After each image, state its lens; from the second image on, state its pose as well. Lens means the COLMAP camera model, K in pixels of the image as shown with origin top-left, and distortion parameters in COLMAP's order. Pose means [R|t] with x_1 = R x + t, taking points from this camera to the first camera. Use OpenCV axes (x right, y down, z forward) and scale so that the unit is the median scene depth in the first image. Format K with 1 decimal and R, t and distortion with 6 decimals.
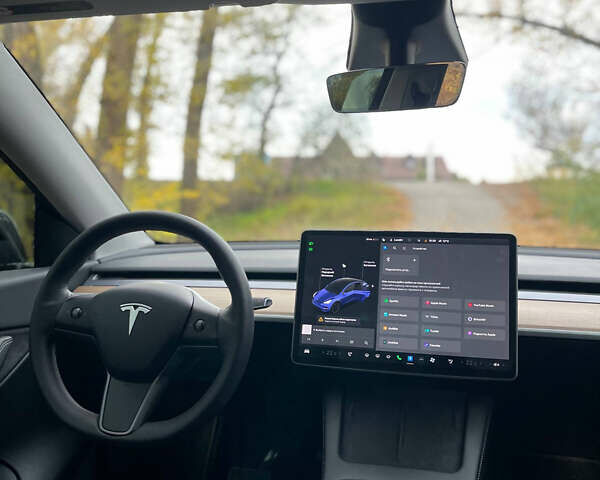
lens RADIAL K [[604.4, 0, 300.0], [0, 604.4, 240.0], [0, 0, 1]] dist [0.069199, -0.004250]
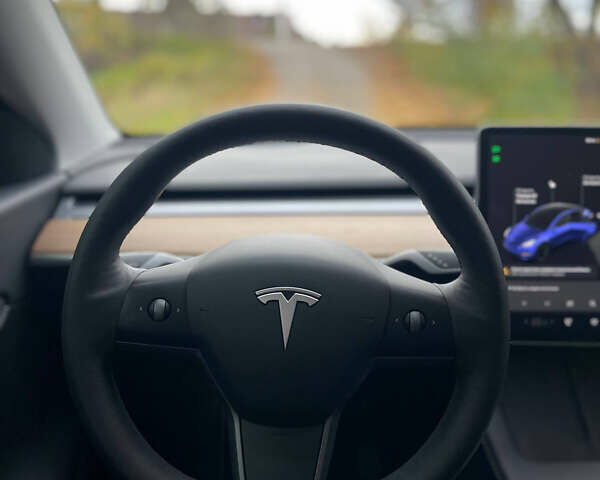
lens RADIAL K [[604.4, 0, 300.0], [0, 604.4, 240.0], [0, 0, 1]] dist [0.069199, -0.004250]
pose [[0.966478, -0.065149, 0.248344, -0.346448], [0.009679, 0.975828, 0.218325, -0.042879], [-0.256565, -0.208603, 0.943747, 0.464797]]
